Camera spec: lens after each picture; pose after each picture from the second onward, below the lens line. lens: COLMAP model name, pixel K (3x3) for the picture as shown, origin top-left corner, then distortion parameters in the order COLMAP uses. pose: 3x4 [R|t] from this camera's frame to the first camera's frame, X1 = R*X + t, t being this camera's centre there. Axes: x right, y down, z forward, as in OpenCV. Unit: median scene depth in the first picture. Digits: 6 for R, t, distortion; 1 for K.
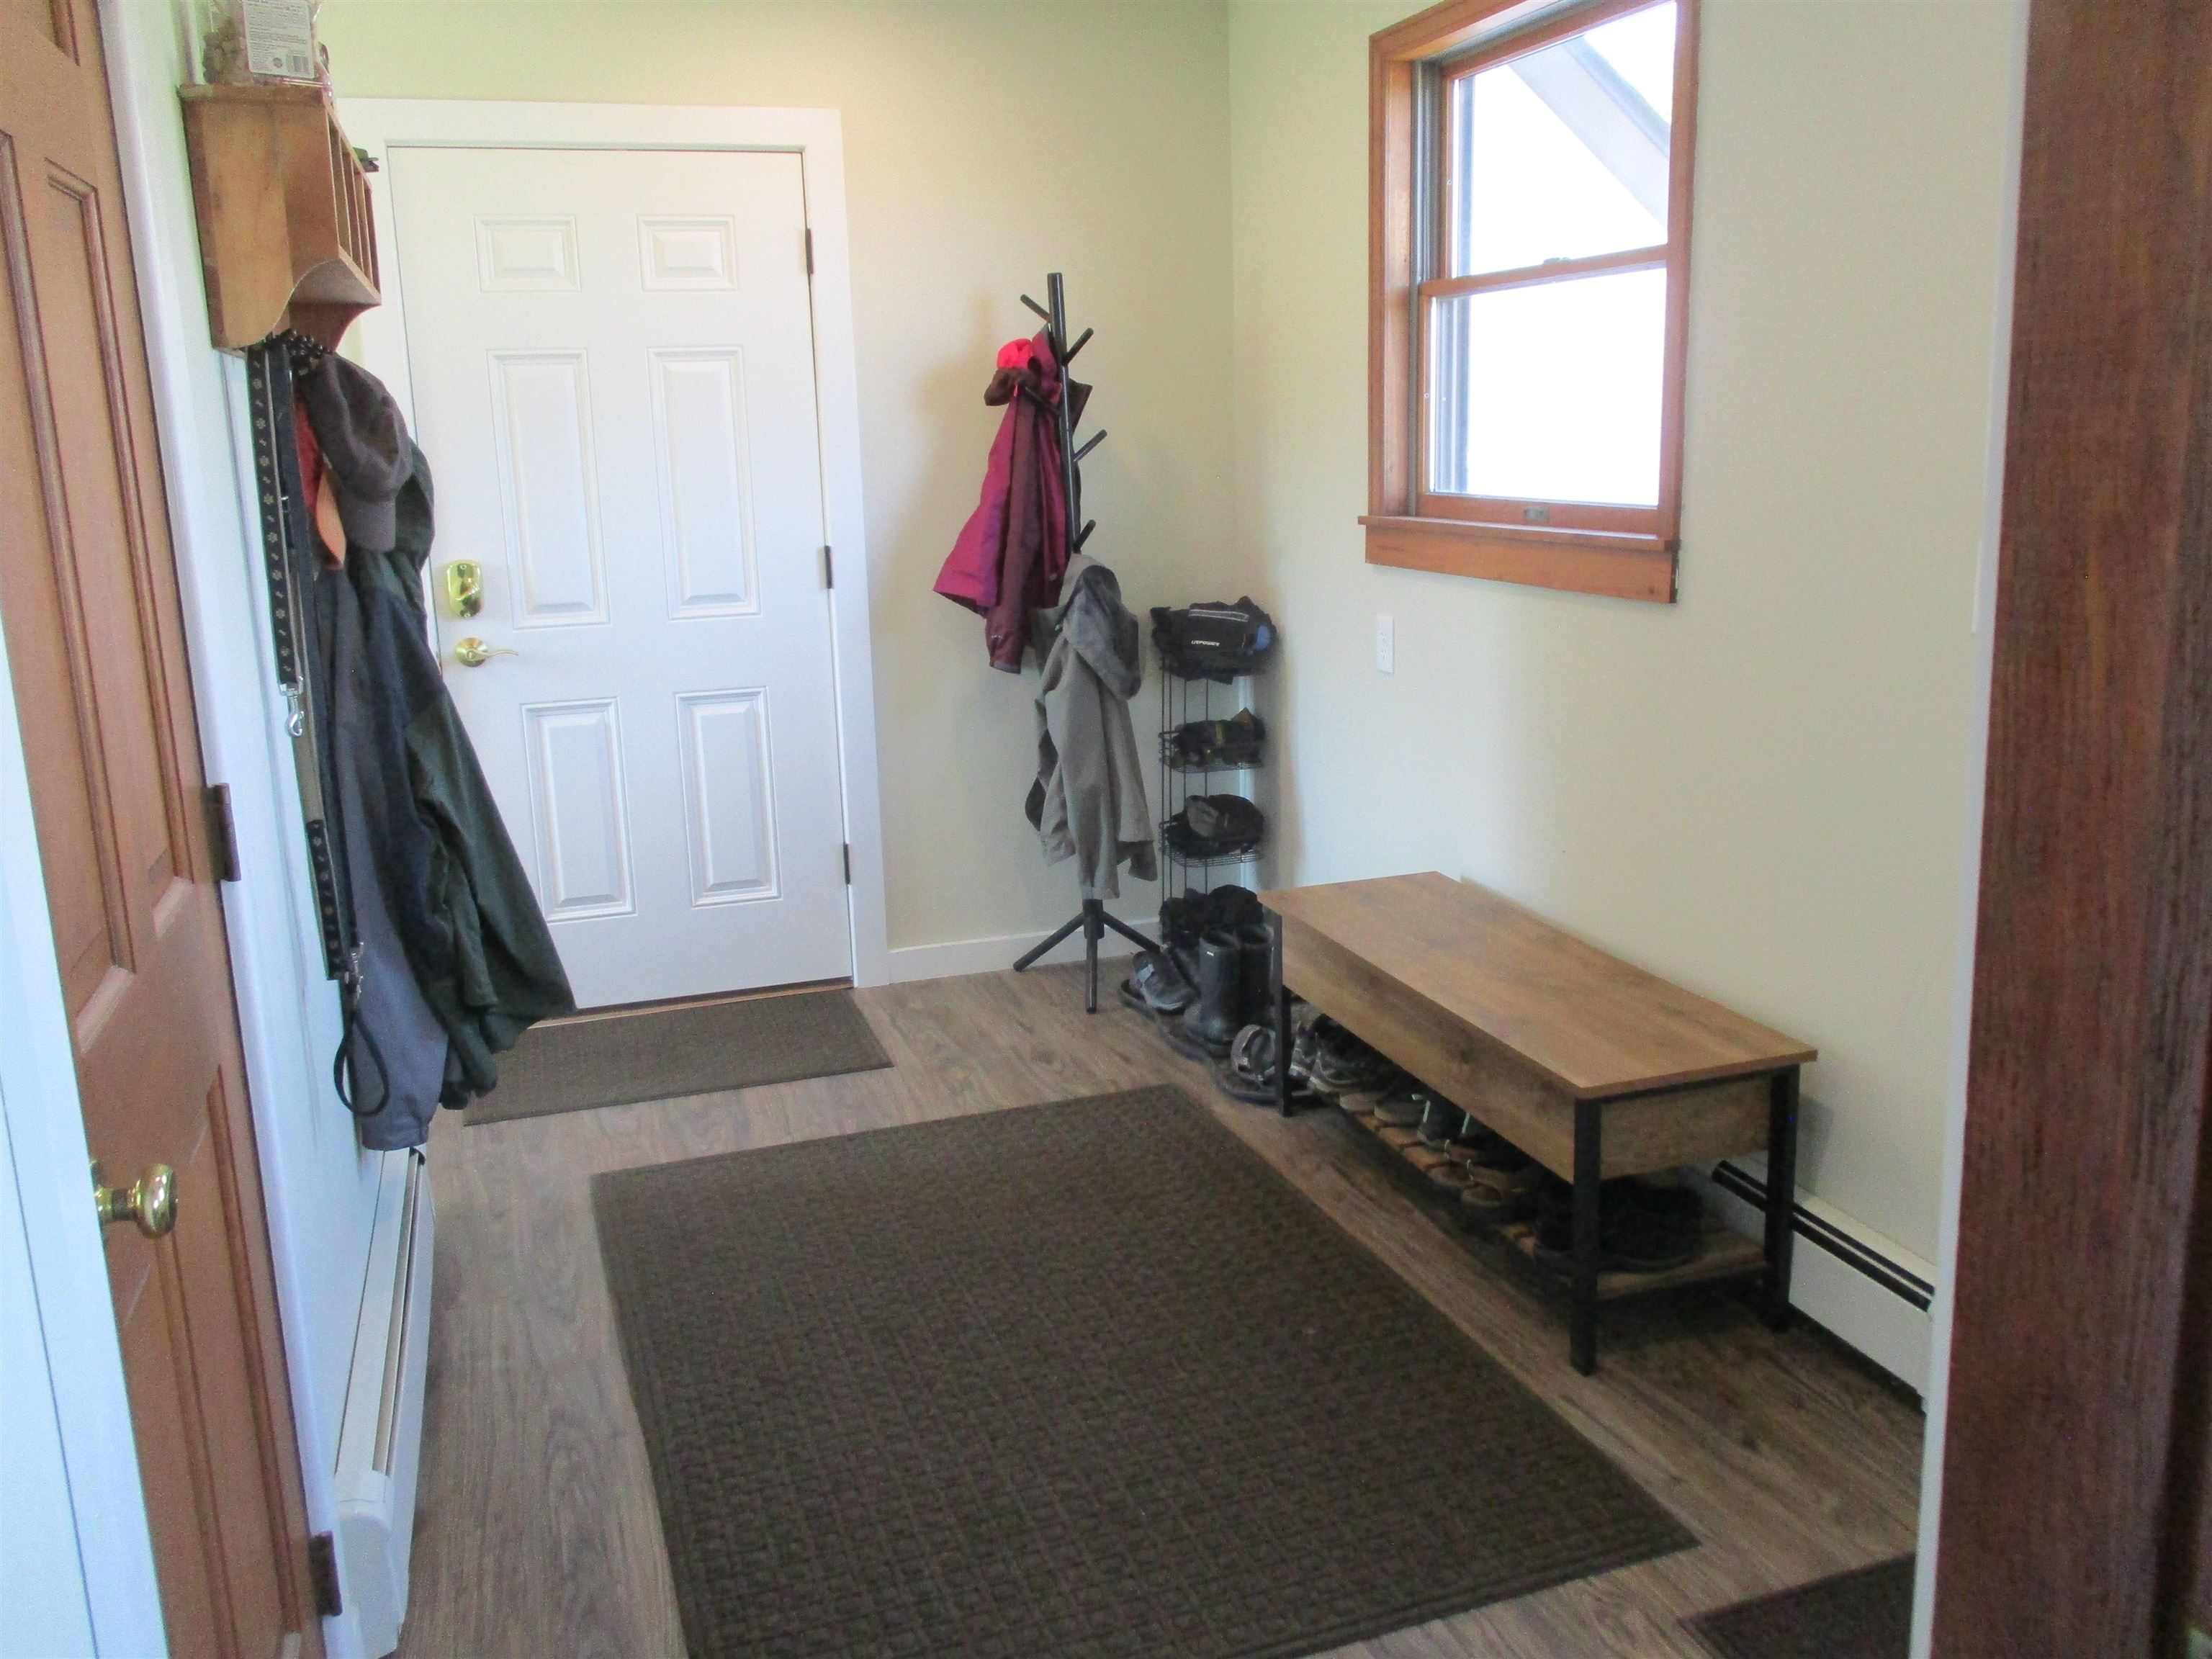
lens RADIAL K [[1823.6, 0, 1109.3], [0, 1823.6, 815.7], [0, 0, 1]] dist [-0.030937, 0.030094]
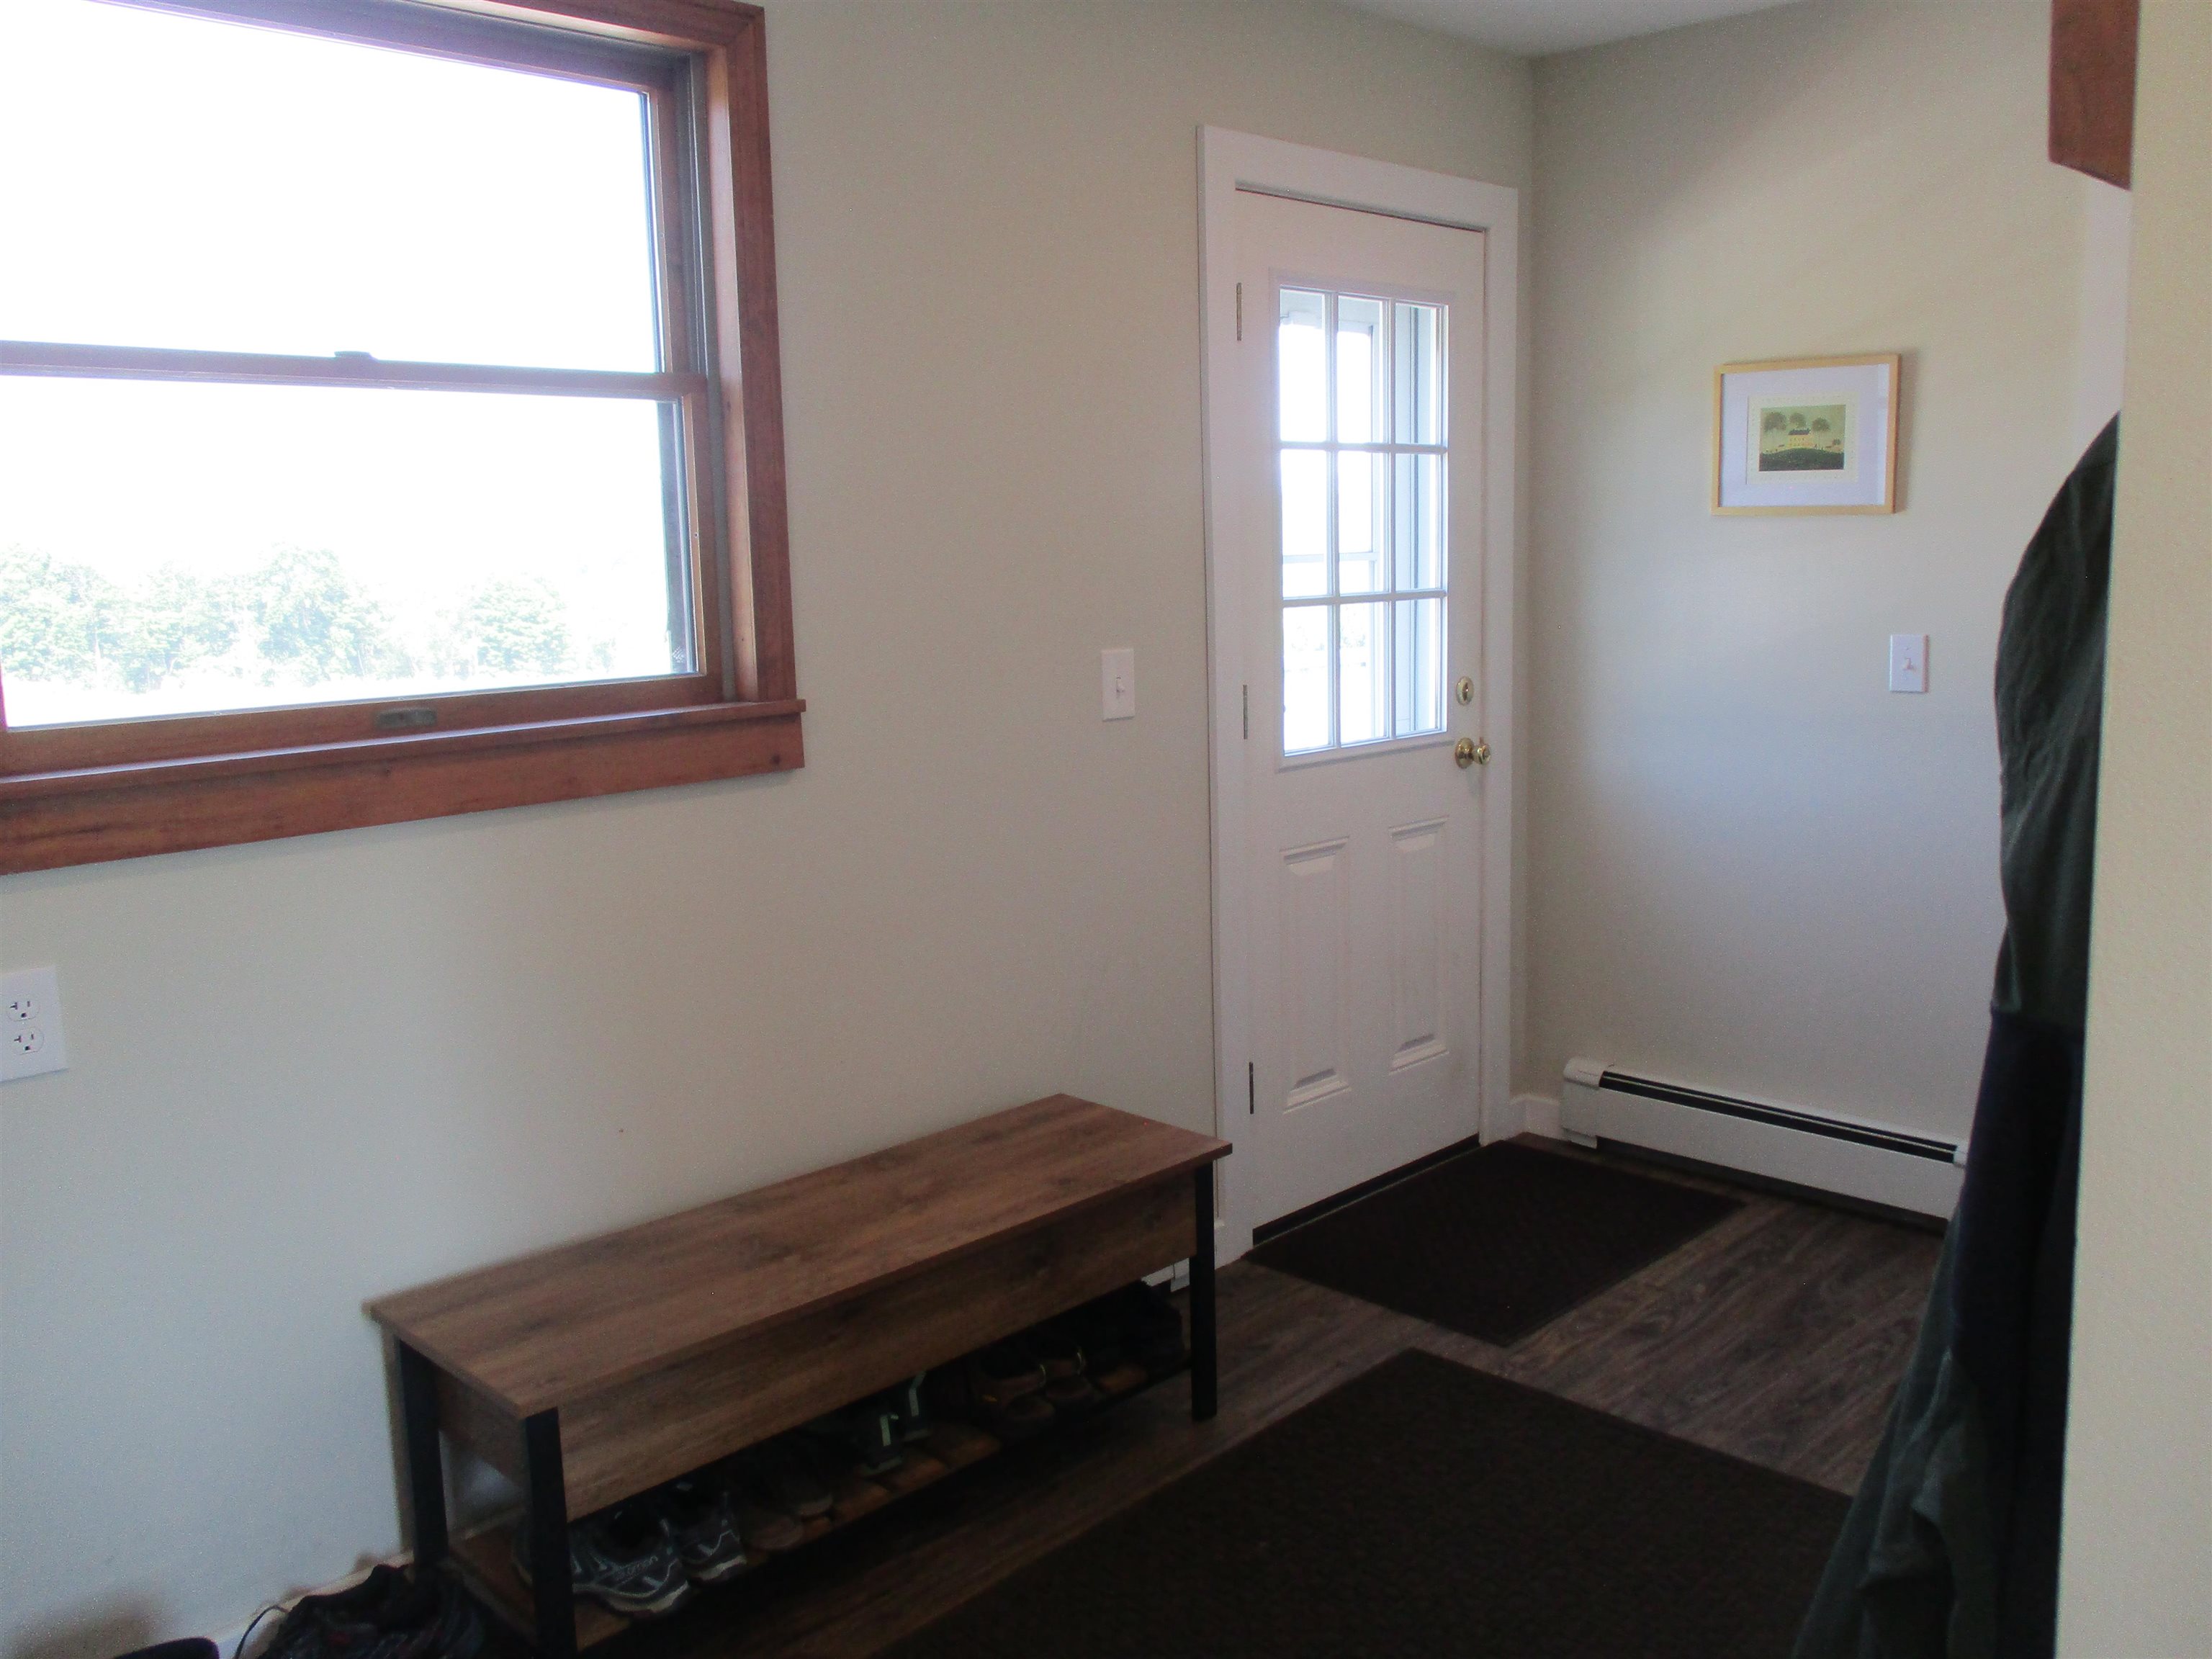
lens RADIAL K [[1823.6, 0, 1122.4], [0, 1823.6, 824.7], [0, 0, 1]] dist [-0.030937, 0.030094]
pose [[-0.447819, -0.098886, 0.888639, -0.596942], [0.224161, 0.949709, 0.218645, -0.258424], [-0.865569, 0.297112, -0.403131, 1.256171]]
